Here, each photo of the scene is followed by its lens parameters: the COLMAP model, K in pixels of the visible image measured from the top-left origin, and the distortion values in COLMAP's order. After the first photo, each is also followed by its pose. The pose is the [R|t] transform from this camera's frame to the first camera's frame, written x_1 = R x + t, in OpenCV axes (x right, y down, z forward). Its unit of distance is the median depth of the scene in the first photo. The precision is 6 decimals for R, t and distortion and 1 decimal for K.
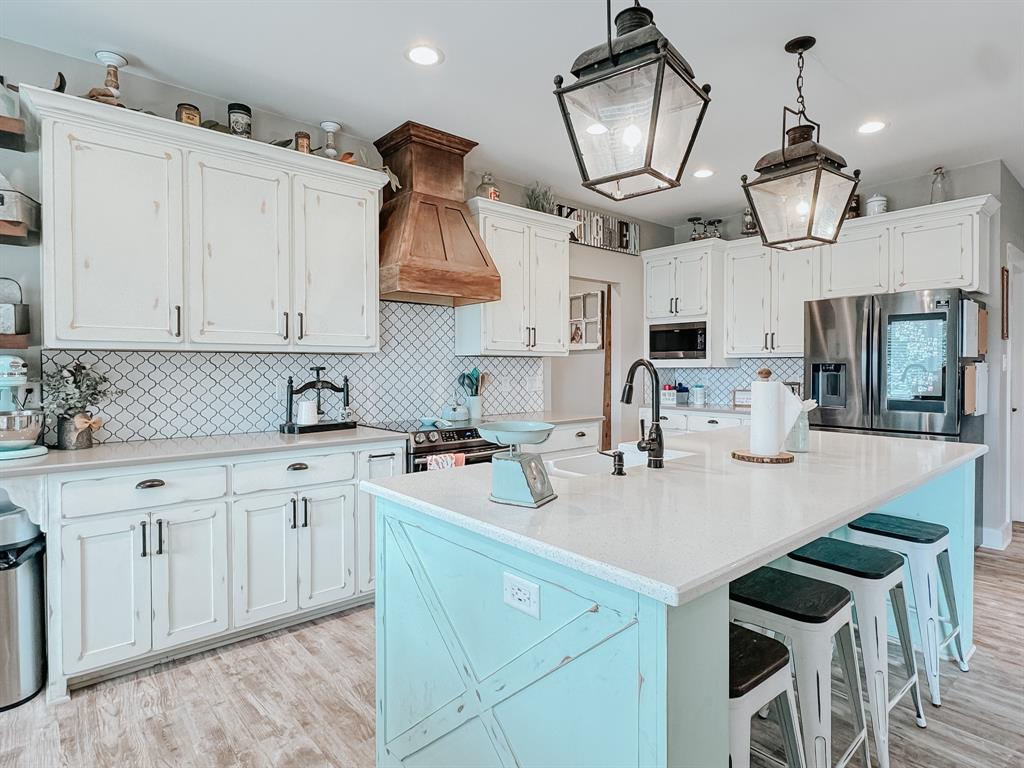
lens RADIAL K [[564.1, 0, 506.9], [0, 564.1, 375.9], [0, 0, 1]] dist [-0.003778, -0.001710]
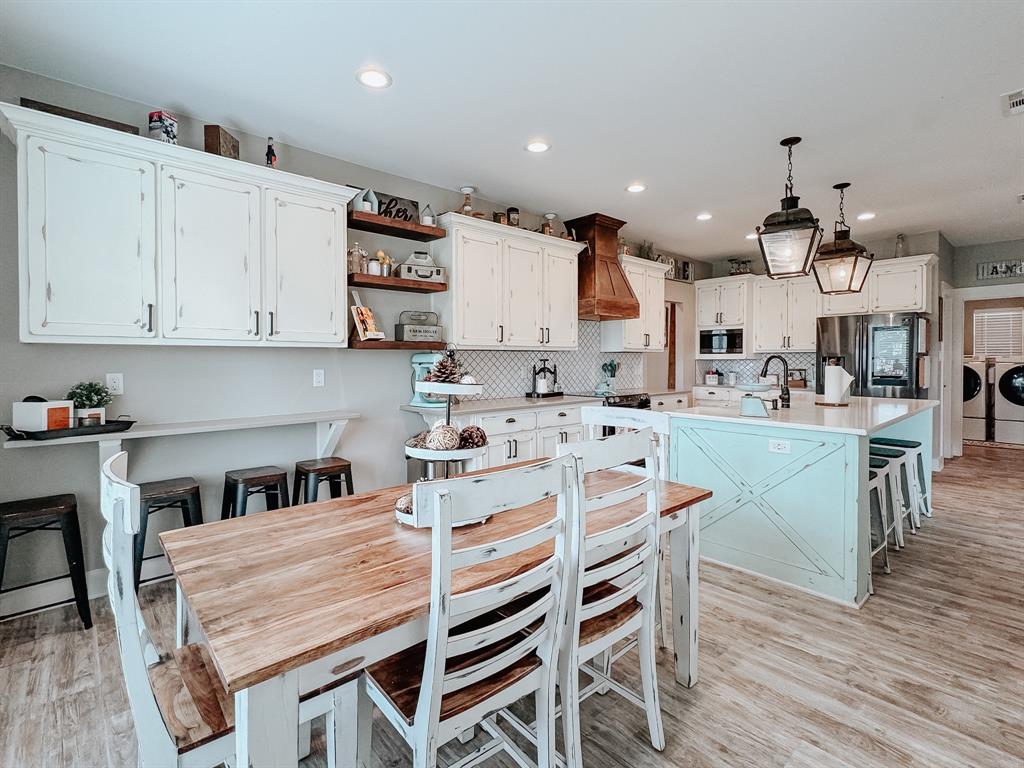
lens RADIAL K [[486.0, 0, 500.7], [0, 486.0, 369.7], [0, 0, 1]] dist [-0.011388, 0.000944]
pose [[0.999939, -0.001810, 0.010852, -0.415902], [0.001755, 0.999986, 0.005024, 0.007174], [-0.010861, -0.005004, 0.999928, -0.391529]]
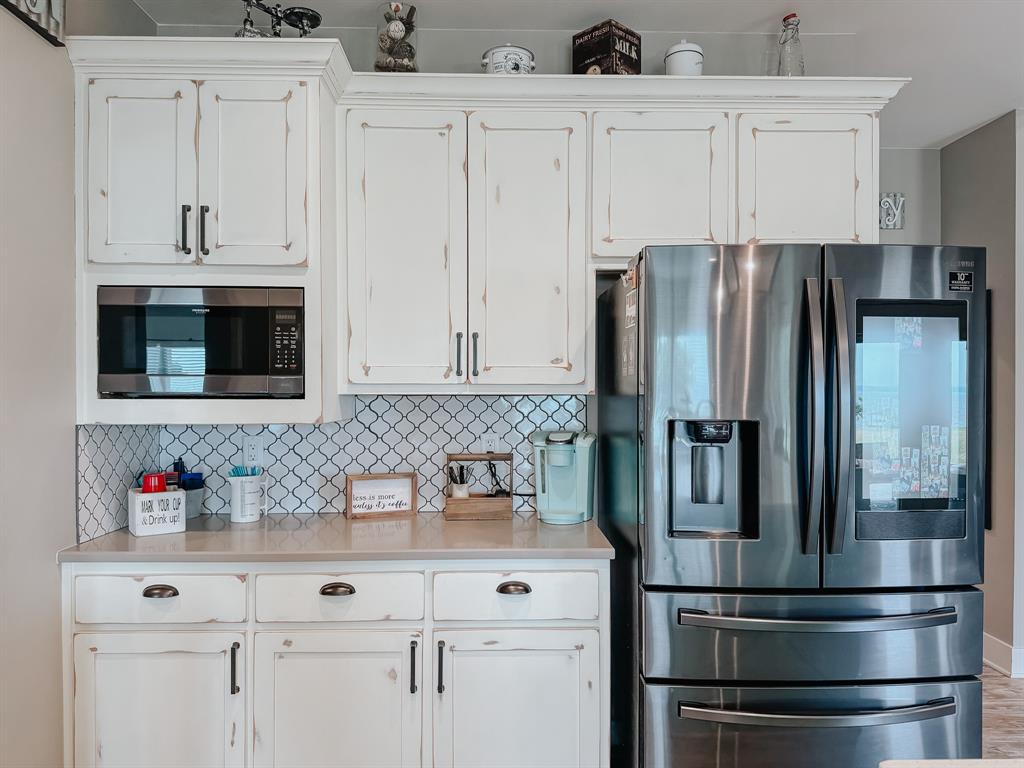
lens RADIAL K [[727.9, 0, 518.3], [0, 727.9, 387.9], [0, 0, 1]] dist [0.045744, -0.040181]
pose [[0.620814, 0.000090, 0.783958, 0.121257], [0.010688, 0.999906, -0.008578, -0.042391], [-0.783885, 0.013704, 0.620755, 0.845916]]
